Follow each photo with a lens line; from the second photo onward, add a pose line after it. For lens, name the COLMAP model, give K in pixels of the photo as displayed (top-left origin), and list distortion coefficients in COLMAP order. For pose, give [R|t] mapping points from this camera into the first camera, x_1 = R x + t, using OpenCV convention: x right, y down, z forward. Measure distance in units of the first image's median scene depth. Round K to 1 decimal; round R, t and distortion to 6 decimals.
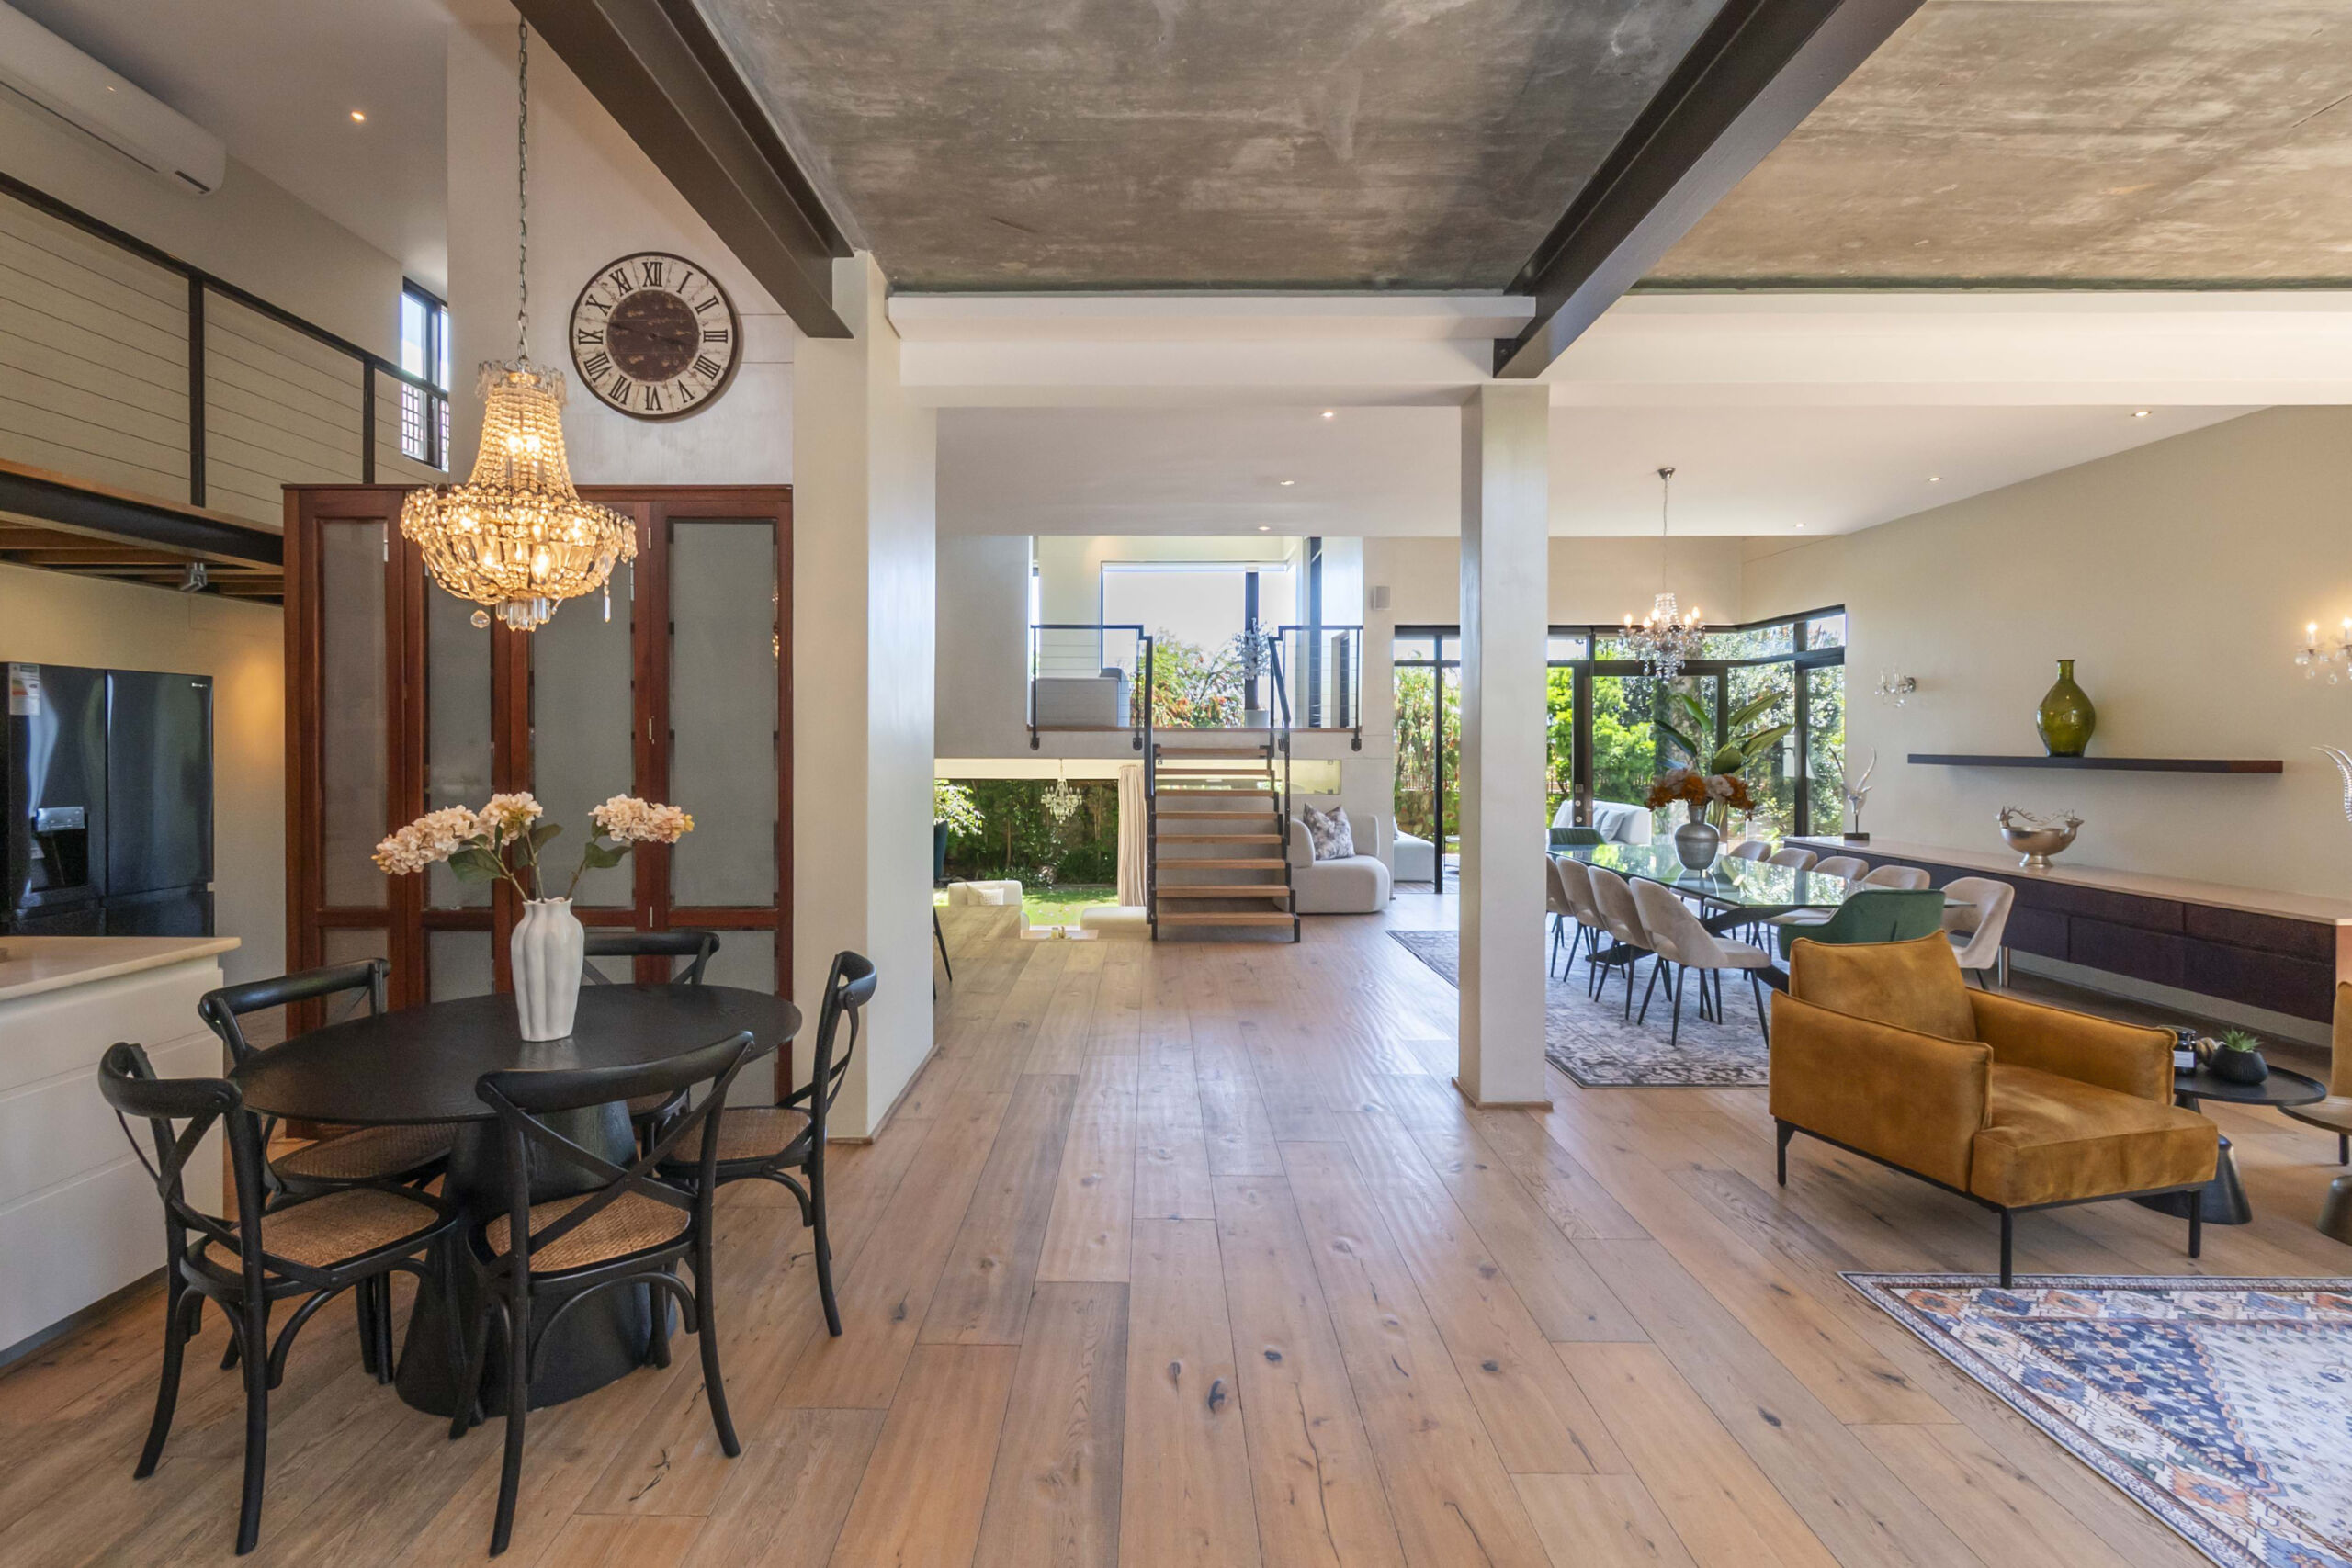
lens RADIAL K [[1091.8, 0, 1152.6], [0, 1091.8, 743.4], [0, 0, 1]] dist [0.004101, -0.001224]
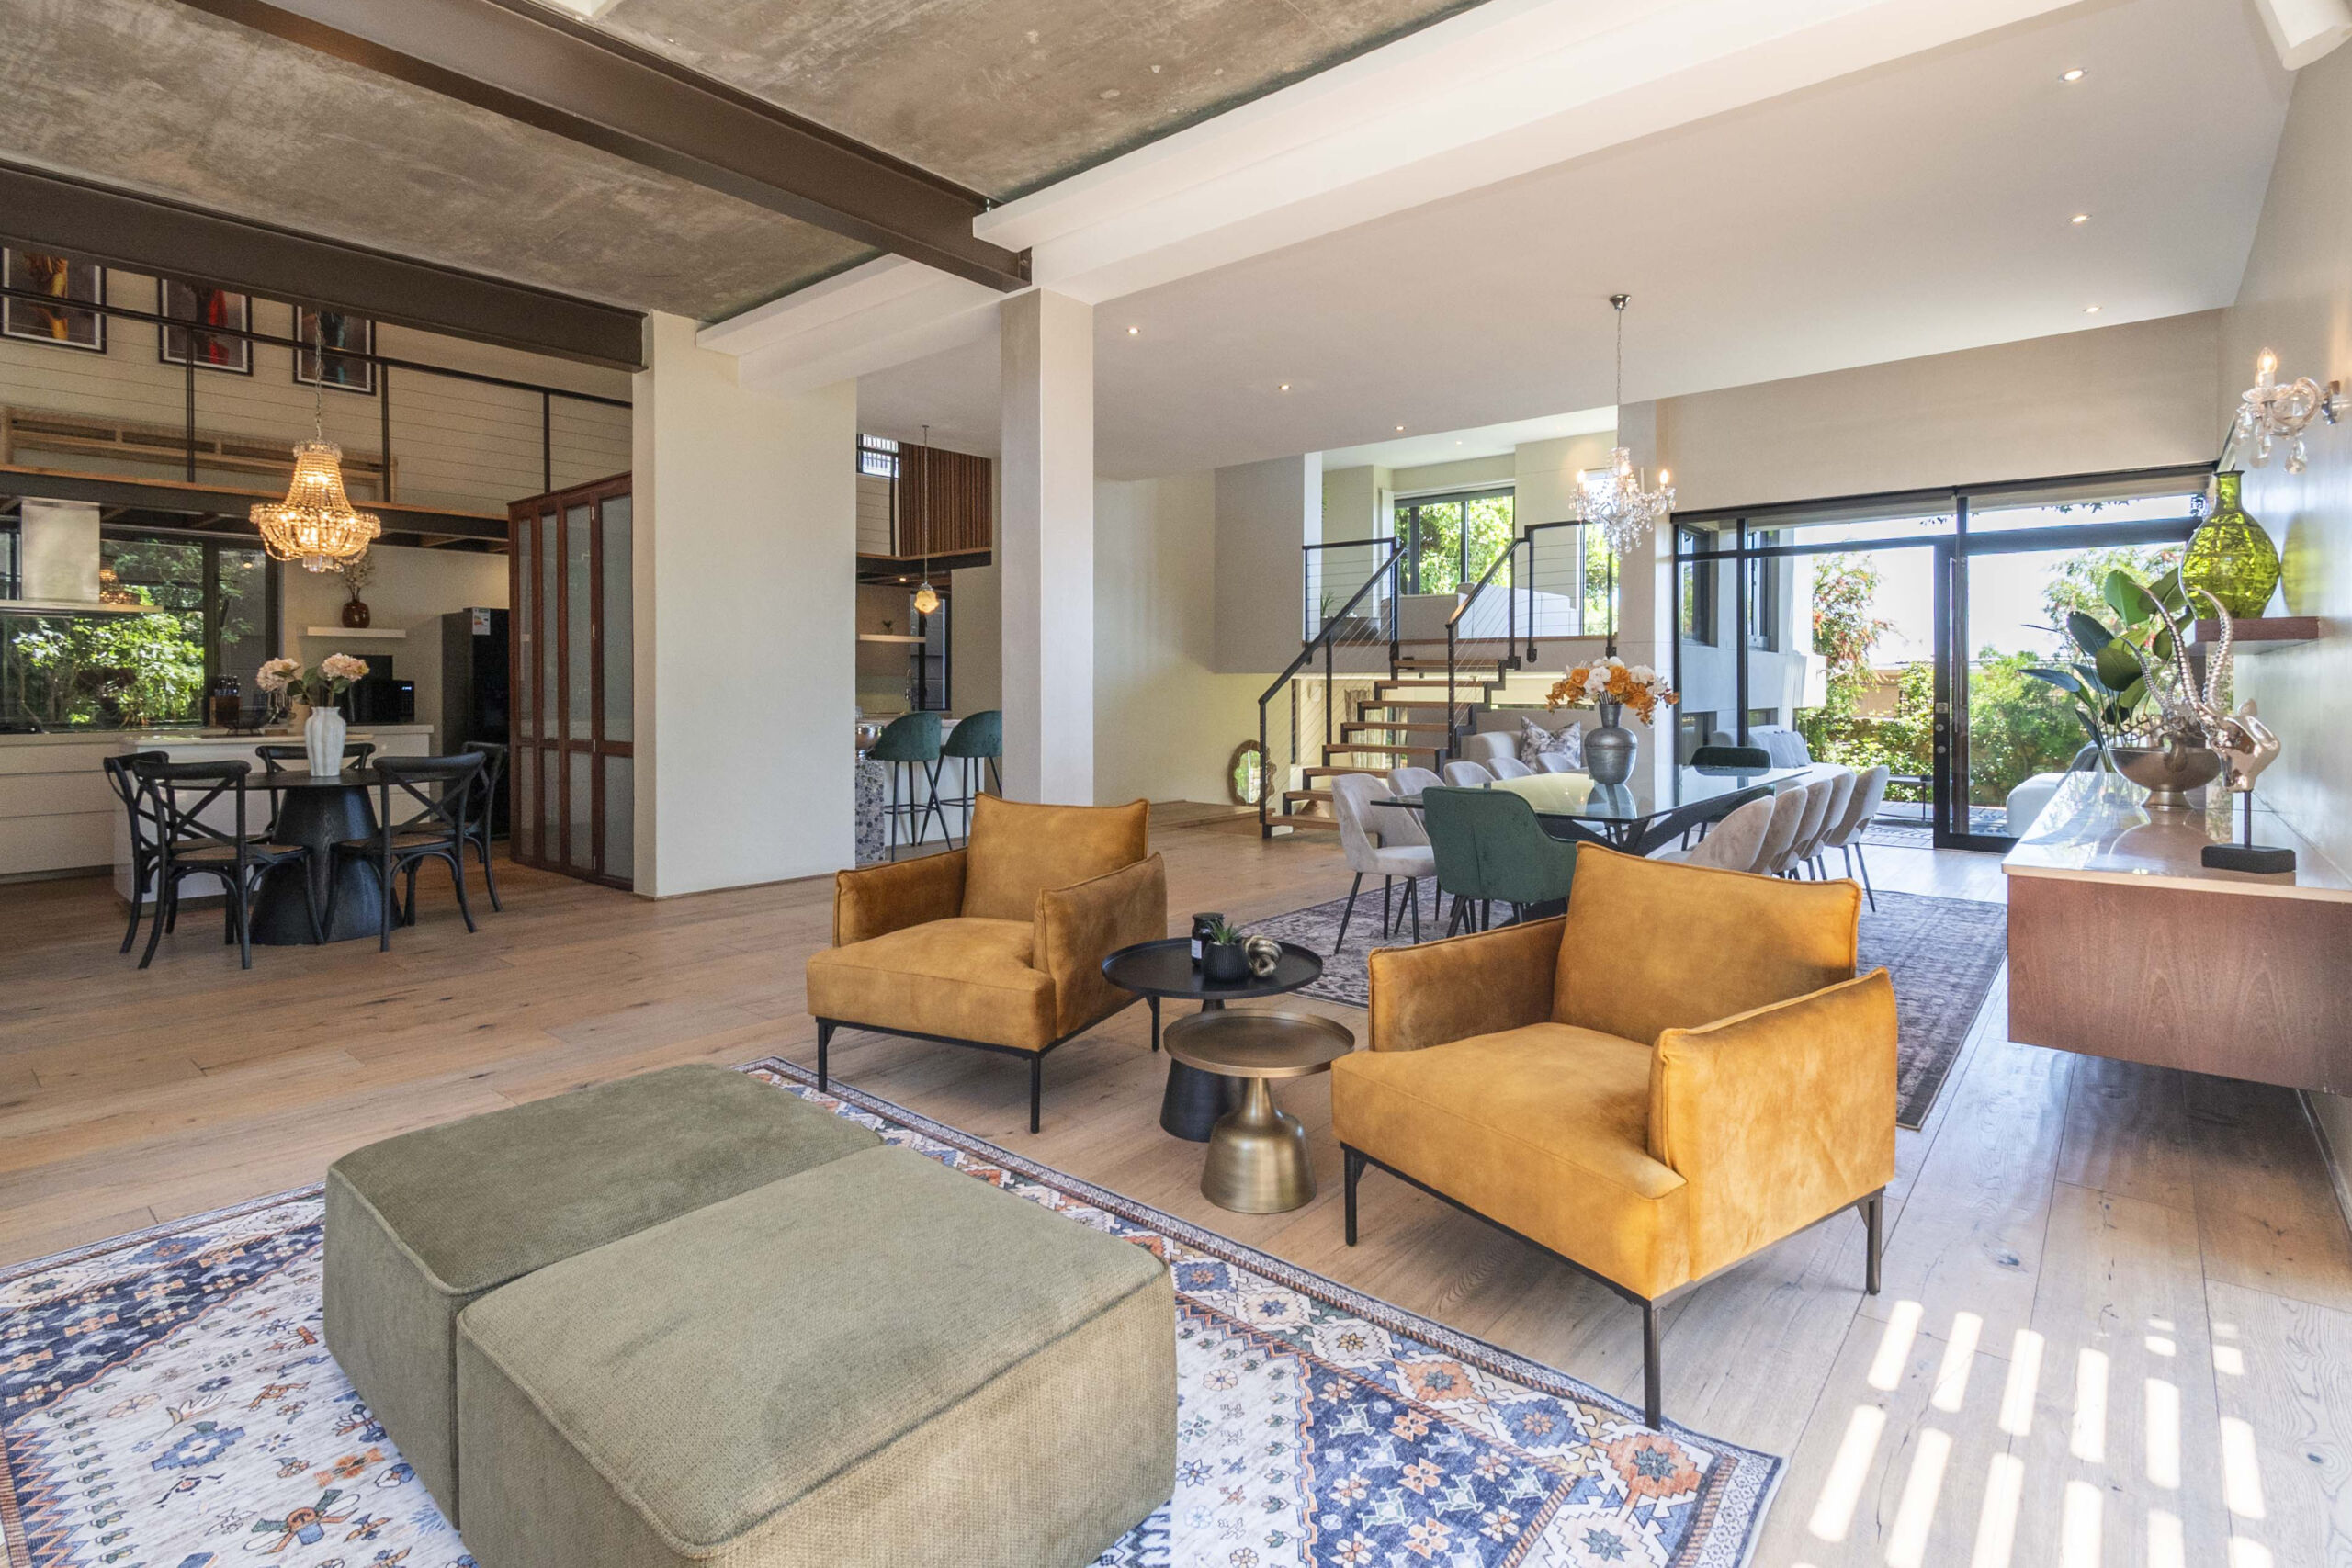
lens RADIAL K [[1091.8, 0, 1232.4], [0, 1091.8, 672.5], [0, 0, 1]] dist [0.004101, -0.001224]
pose [[0.778680, -0.000366, -0.627421, 1.091131], [-0.004663, 0.999969, -0.006370, 0.056881], [0.627404, 0.007886, 0.778654, 0.252522]]
